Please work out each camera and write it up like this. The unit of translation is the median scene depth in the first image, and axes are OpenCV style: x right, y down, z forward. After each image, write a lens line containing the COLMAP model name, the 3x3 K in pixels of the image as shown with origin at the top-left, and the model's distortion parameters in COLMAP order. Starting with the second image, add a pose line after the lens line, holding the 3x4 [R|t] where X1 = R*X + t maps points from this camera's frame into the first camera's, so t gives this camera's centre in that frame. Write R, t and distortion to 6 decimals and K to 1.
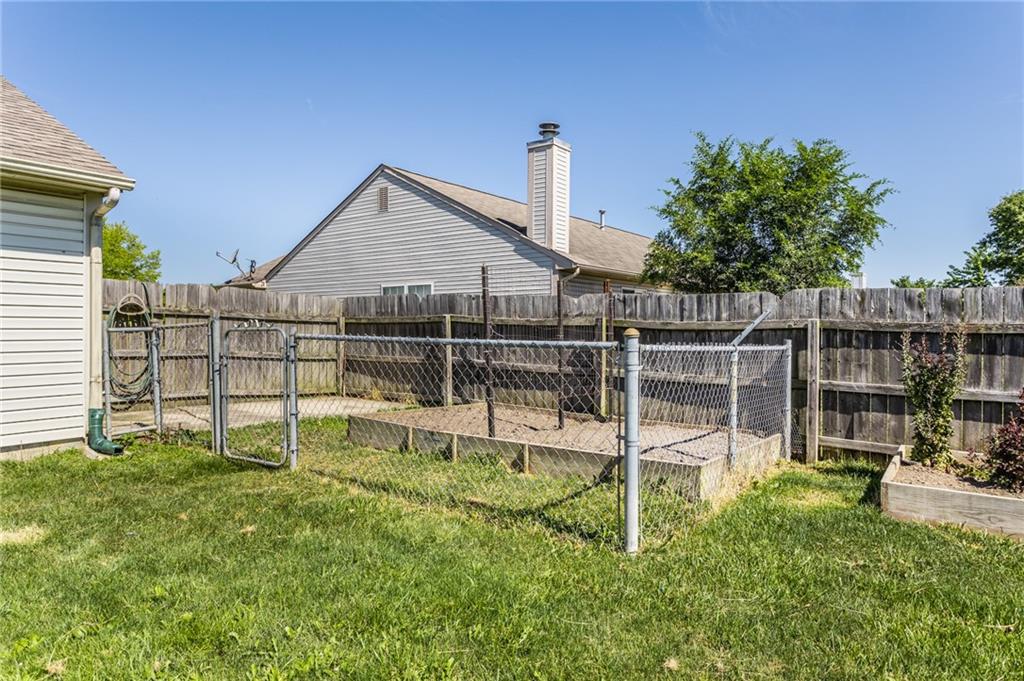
lens RADIAL K [[623.8, 0, 512.0], [0, 623.8, 340.5], [0, 0, 1]] dist [0.037158, -0.000489]
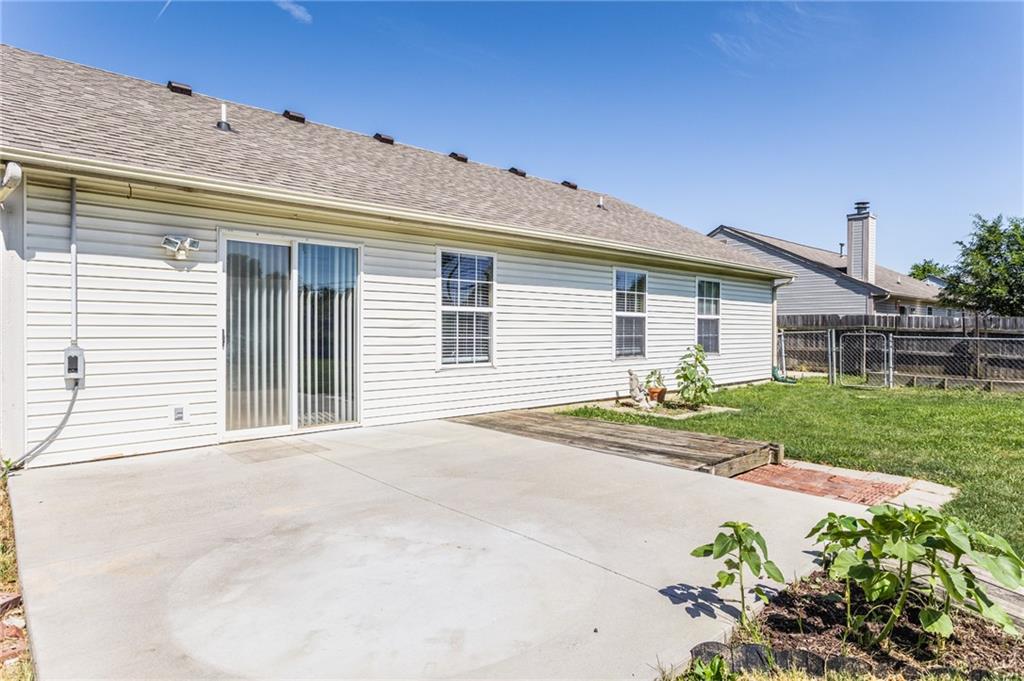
lens RADIAL K [[602.4, 0, 482.1], [0, 602.4, 337.4], [0, 0, 1]] dist [-0.029237, -0.001272]
pose [[0.978577, 0.003561, -0.205850, -0.644019], [-0.005086, 0.999963, -0.006879, 0.008842], [0.205818, 0.007779, 0.978559, -0.743999]]
